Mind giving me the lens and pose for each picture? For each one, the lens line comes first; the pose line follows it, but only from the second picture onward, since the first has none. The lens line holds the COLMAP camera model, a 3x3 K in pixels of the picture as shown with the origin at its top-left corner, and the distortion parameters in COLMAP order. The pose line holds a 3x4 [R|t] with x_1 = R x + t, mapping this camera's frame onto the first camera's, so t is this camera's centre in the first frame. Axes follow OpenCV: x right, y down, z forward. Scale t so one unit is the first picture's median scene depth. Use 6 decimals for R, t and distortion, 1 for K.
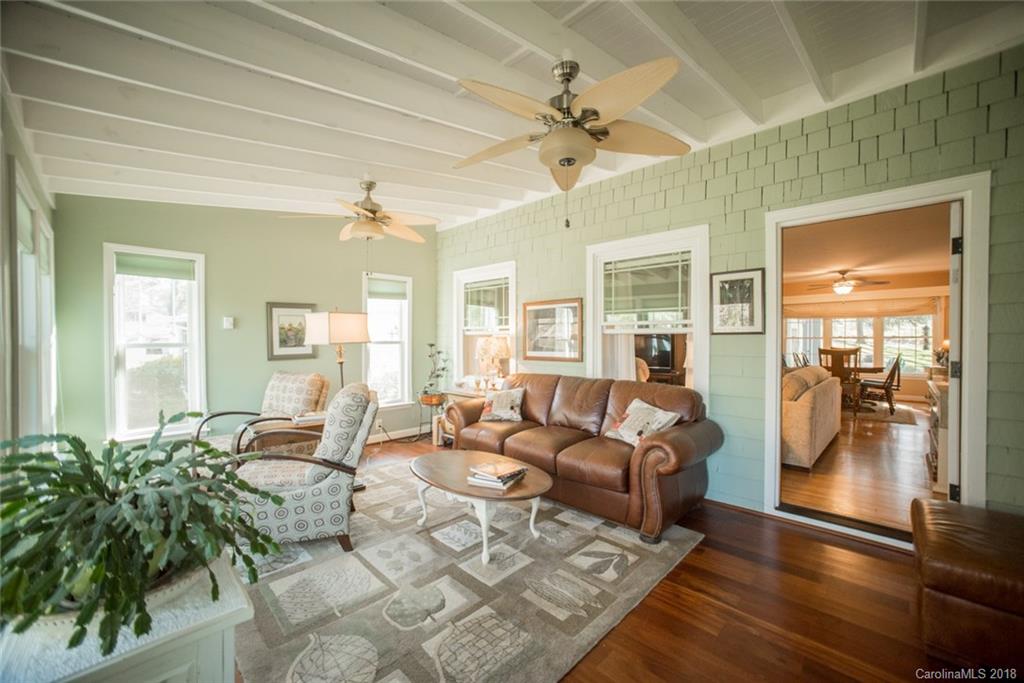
lens RADIAL K [[413.1, 0, 512.7], [0, 413.1, 343.9], [0, 0, 1]] dist [-0.063420, 0.029763]
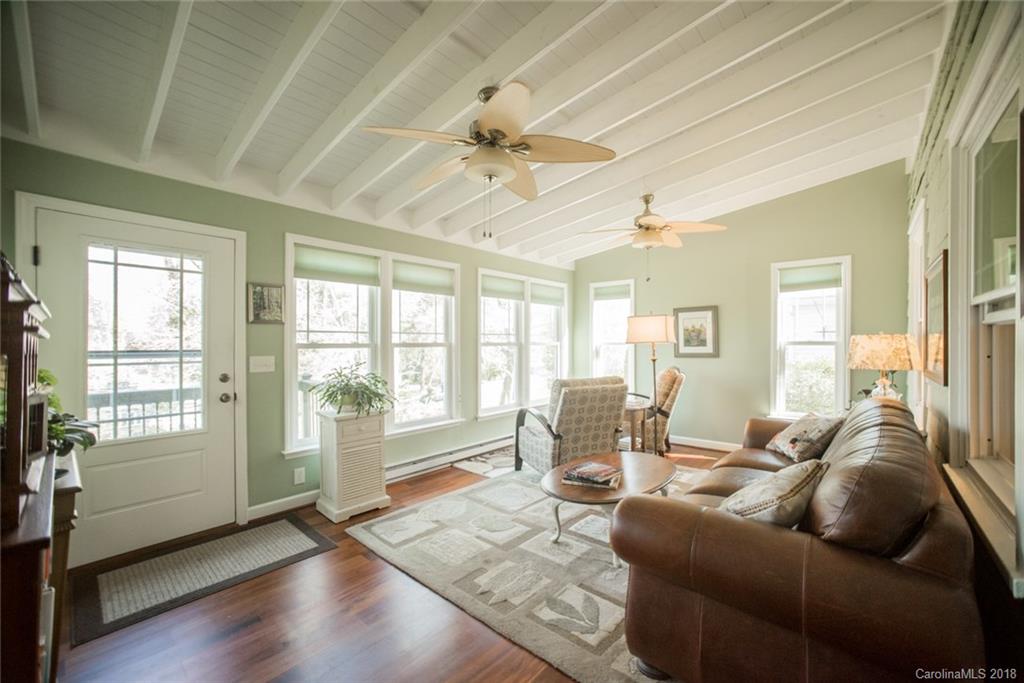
lens RADIAL K [[407.9, 0, 511.9], [0, 407.9, 343.7], [0, 0, 1]] dist [-0.053361, 0.021788]
pose [[0.047699, 0.004879, -0.998850, 0.544676], [-0.010723, 0.999933, 0.004372, 0.000675], [0.998804, 0.010502, 0.047748, 0.448469]]
